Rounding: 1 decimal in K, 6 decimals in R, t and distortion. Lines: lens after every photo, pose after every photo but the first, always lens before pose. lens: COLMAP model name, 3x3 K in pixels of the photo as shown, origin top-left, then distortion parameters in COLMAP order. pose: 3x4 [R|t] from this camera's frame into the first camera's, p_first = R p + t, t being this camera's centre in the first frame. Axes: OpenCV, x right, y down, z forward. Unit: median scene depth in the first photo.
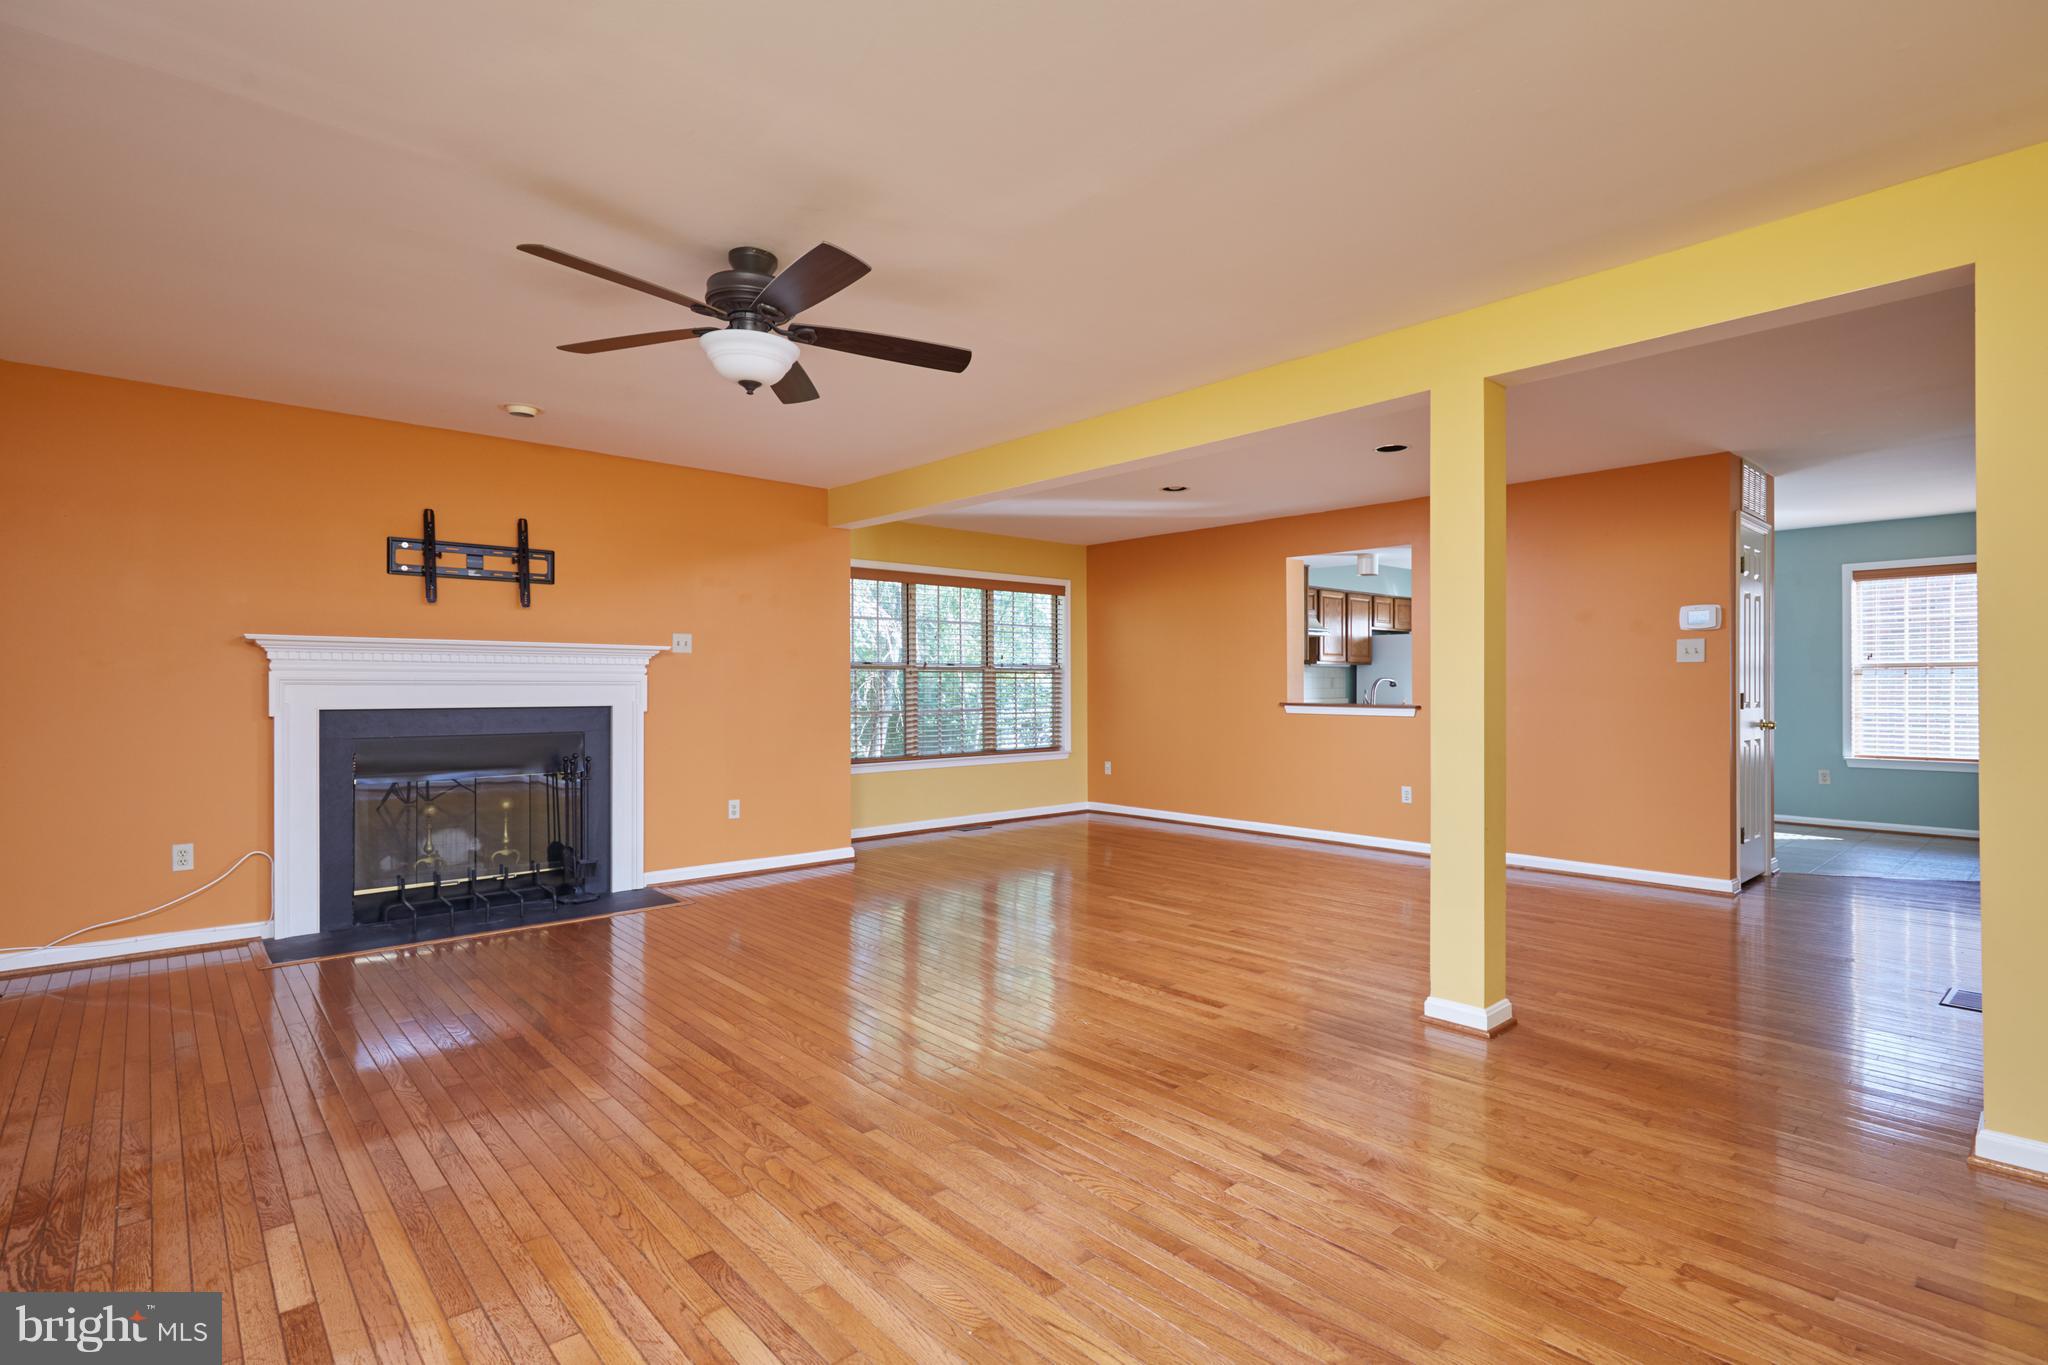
lens RADIAL K [[981.2, 0, 1027.9], [0, 981.2, 685.8], [0, 0, 1]] dist [-0.000502, 0.000450]
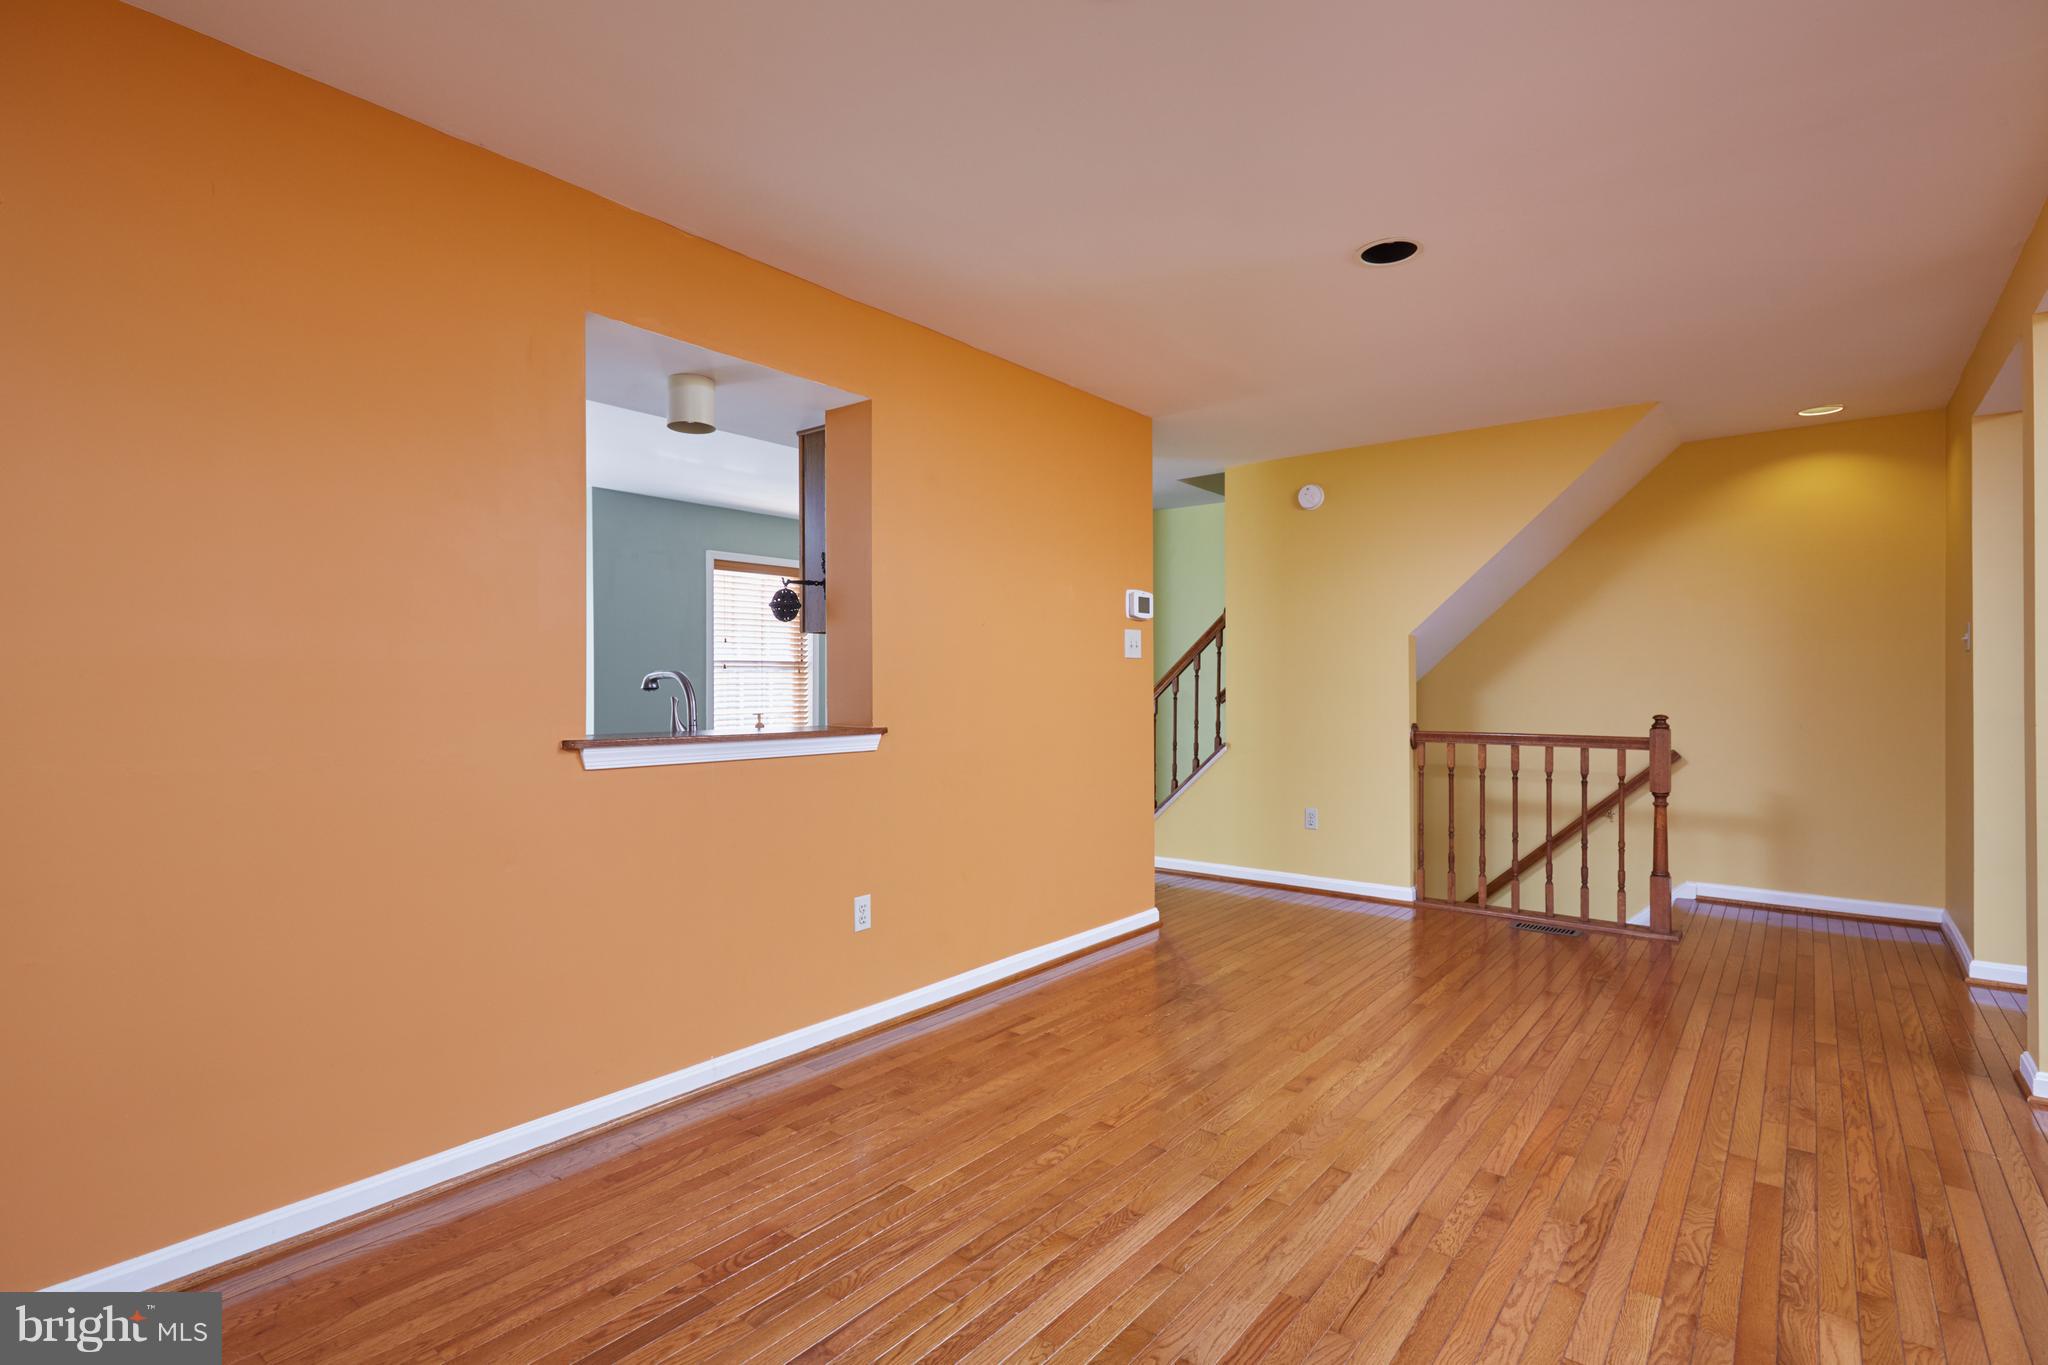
lens RADIAL K [[981.2, 0, 1027.9], [0, 981.2, 685.8], [0, 0, 1]] dist [-0.000502, 0.000450]
pose [[-0.162361, -0.001407, 0.986730, -0.124142], [0.002905, 0.999994, 0.001904, -0.002017], [-0.986727, 0.003175, -0.162356, 1.170959]]
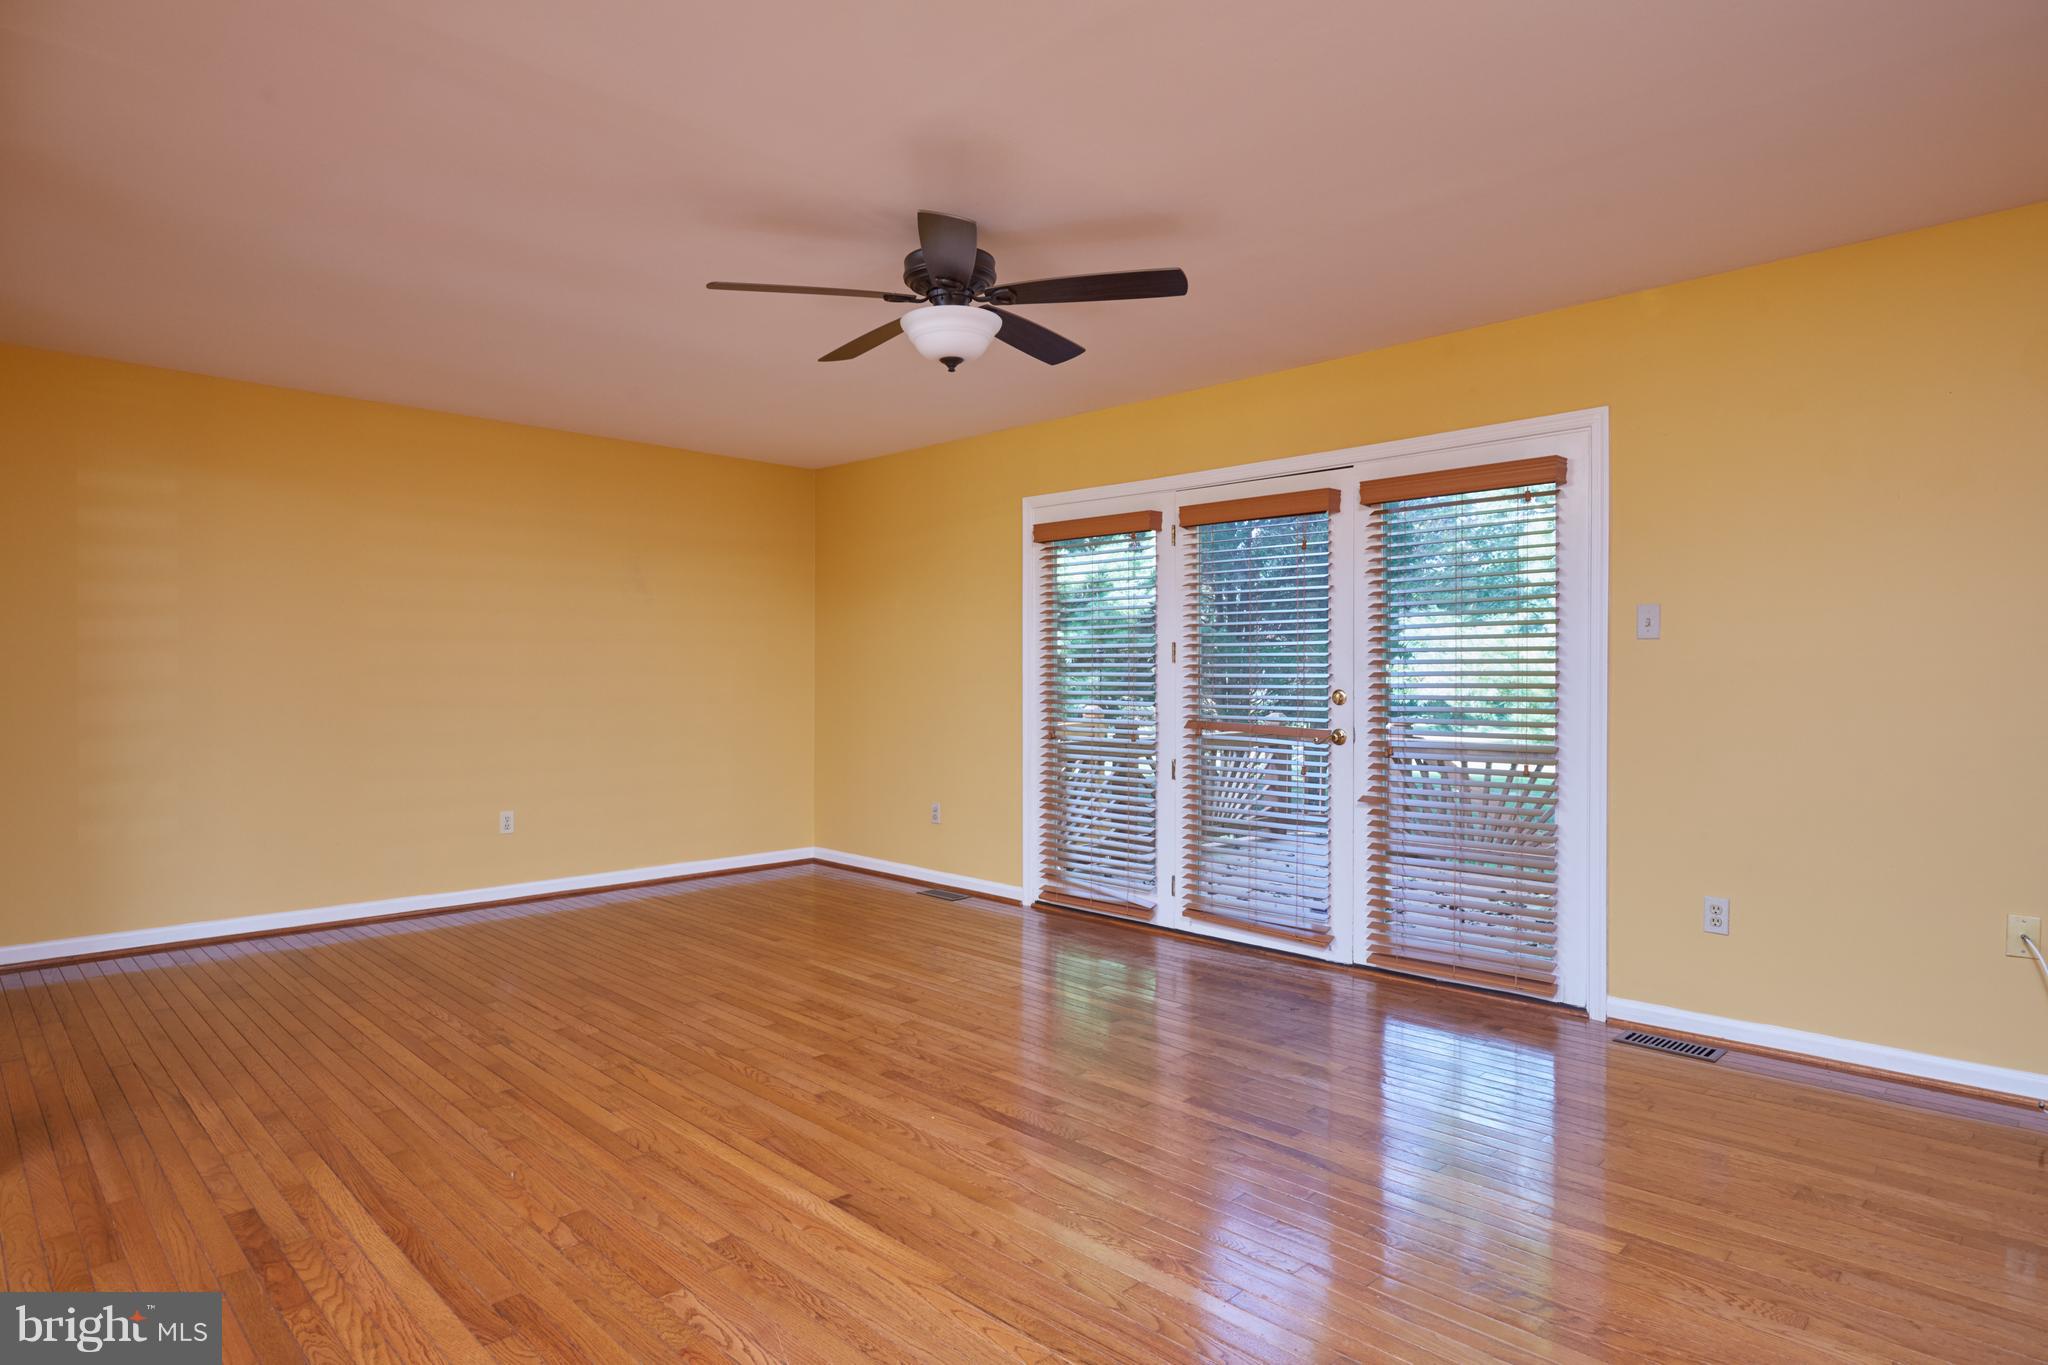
lens RADIAL K [[1123.8, 0, 1024.0], [0, 1123.8, 682.5], [0, 0, 1]] dist [-0.014844, -0.000504]
pose [[-0.998718, -0.000776, -0.050617, -0.149421], [-0.000964, 0.999993, 0.003704, 0.000754], [0.050614, 0.003748, -0.998711, 1.049045]]
